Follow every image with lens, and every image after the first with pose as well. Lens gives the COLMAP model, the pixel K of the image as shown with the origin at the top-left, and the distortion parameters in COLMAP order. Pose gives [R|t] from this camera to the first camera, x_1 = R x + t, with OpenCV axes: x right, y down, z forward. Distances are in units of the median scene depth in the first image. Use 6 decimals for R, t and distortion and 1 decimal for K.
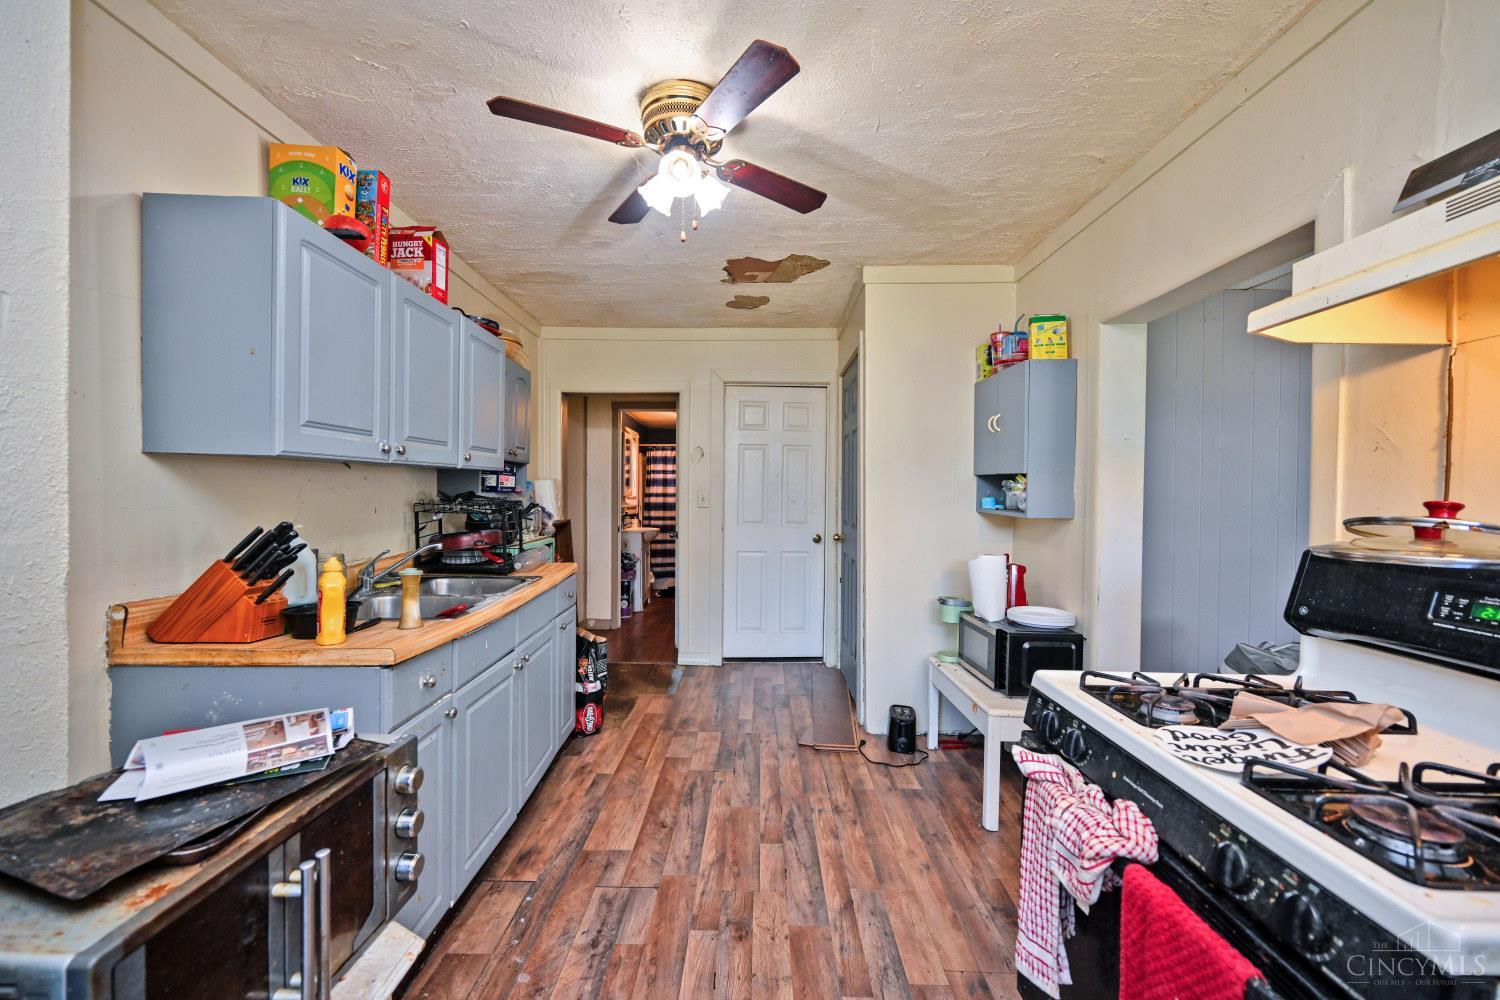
lens RADIAL K [[589.1, 0, 744.5], [0, 589.1, 495.6], [0, 0, 1]] dist [0.000931, 0.000209]
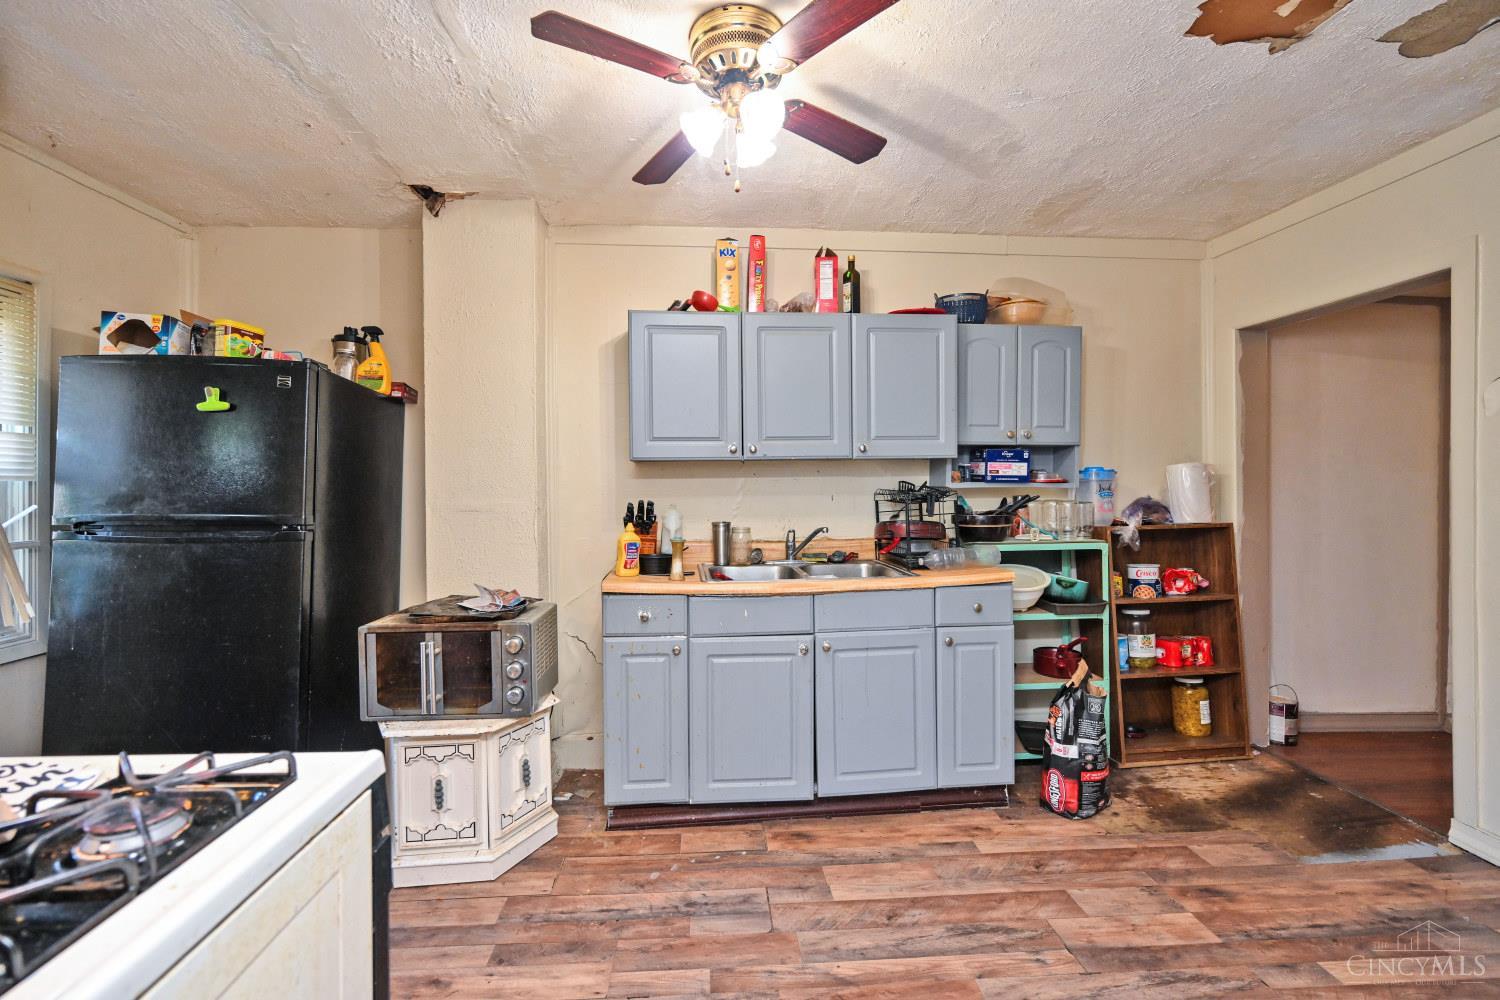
lens RADIAL K [[642.7, 0, 745.1], [0, 642.7, 489.8], [0, 0, 1]] dist [0.003103, 0.000165]
pose [[0.082789, -0.003276, -0.996562, 0.825389], [-0.001429, 0.999993, -0.003406, 0.015586], [0.996566, 0.001706, 0.082784, 0.905597]]
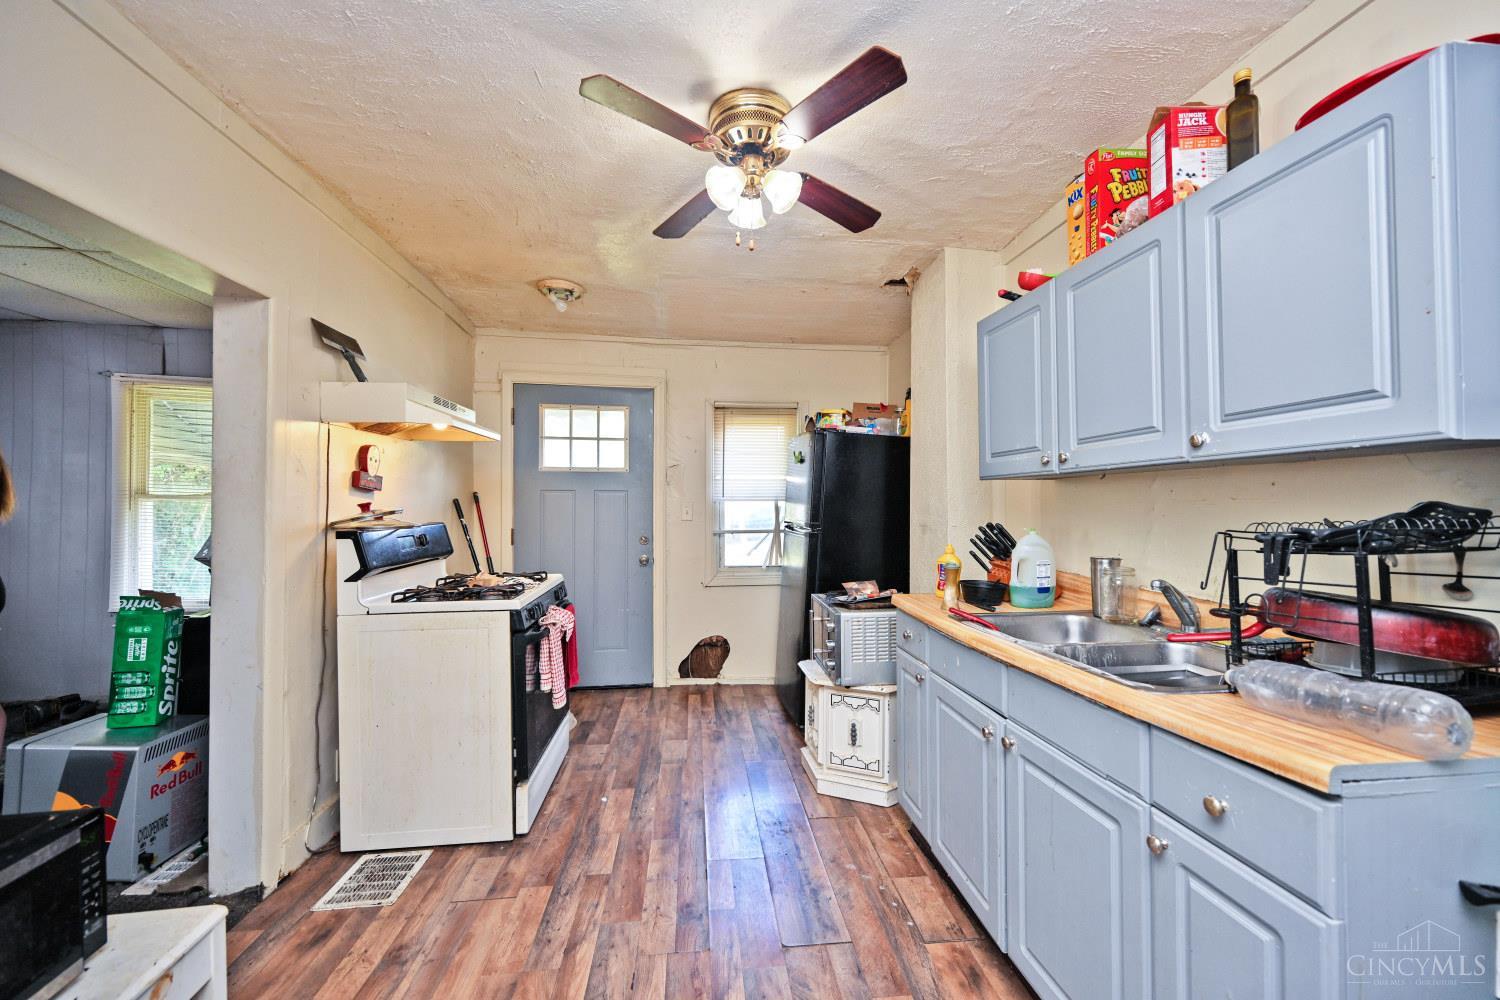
lens RADIAL K [[589.1, 0, 749.7], [0, 589.1, 493.9], [0, 0, 1]] dist [0.000931, 0.000209]
pose [[-0.992202, -0.010625, -0.124187, 0.021271], [-0.009288, 0.999893, -0.011336, -0.004280], [0.124294, -0.010094, -0.992194, 1.935480]]
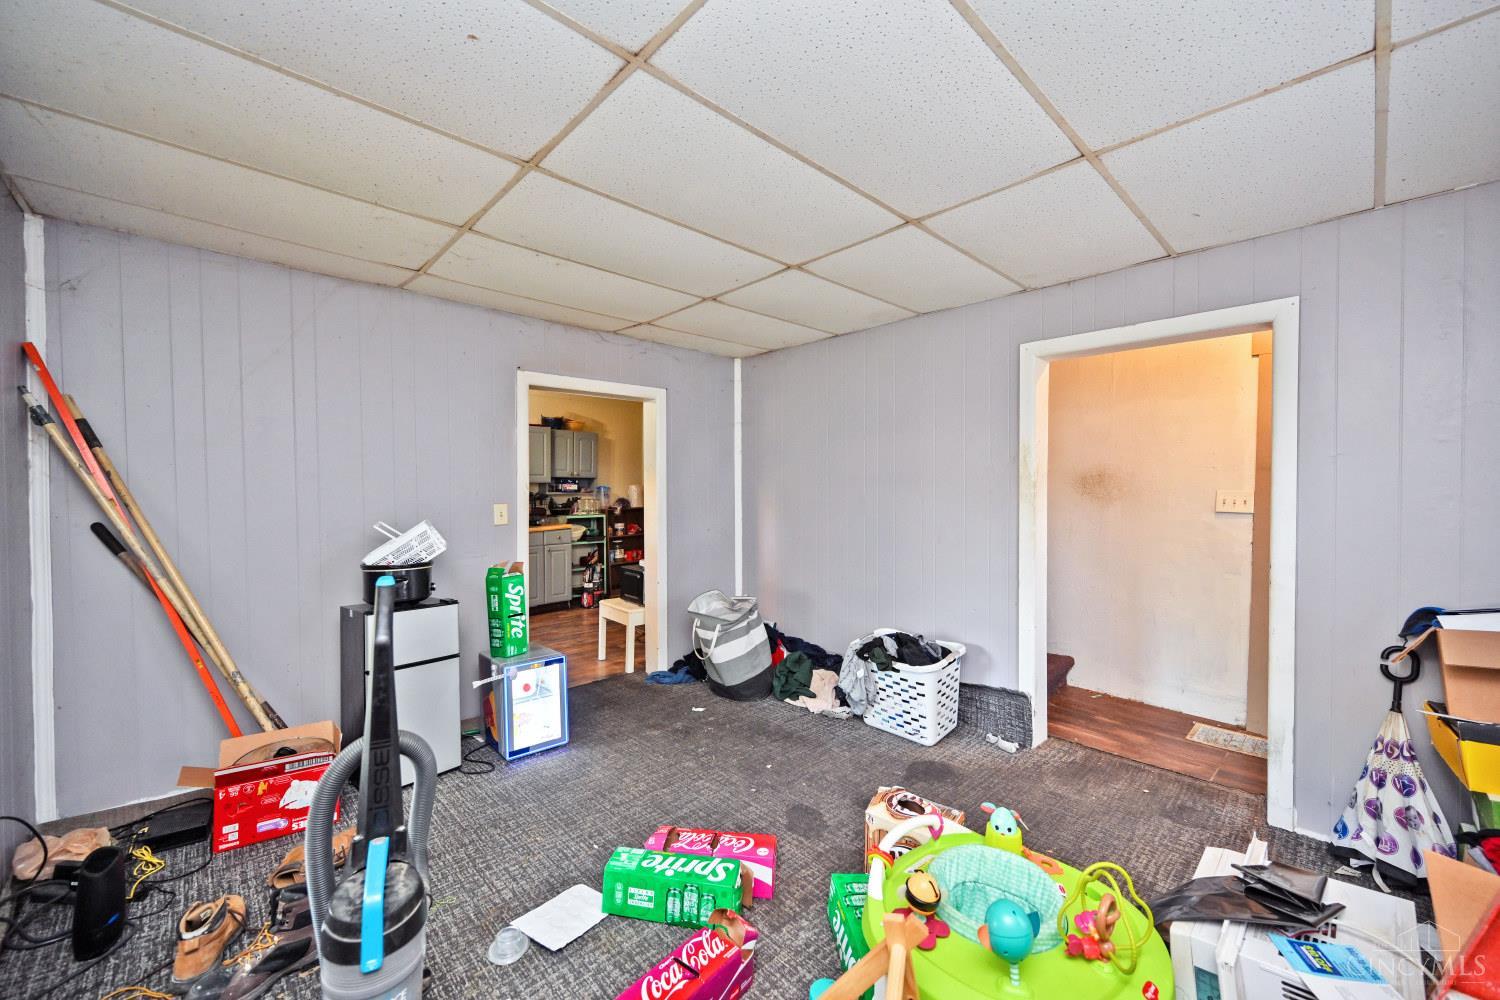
lens RADIAL K [[589.1, 0, 754.8], [0, 589.1, 494.2], [0, 0, 1]] dist [0.000931, 0.000209]
pose [[0.693435, 0.008478, -0.720469, 2.729705], [-0.007136, 0.999963, 0.004899, -0.021319], [0.720484, 0.001744, 0.693469, -0.029686]]
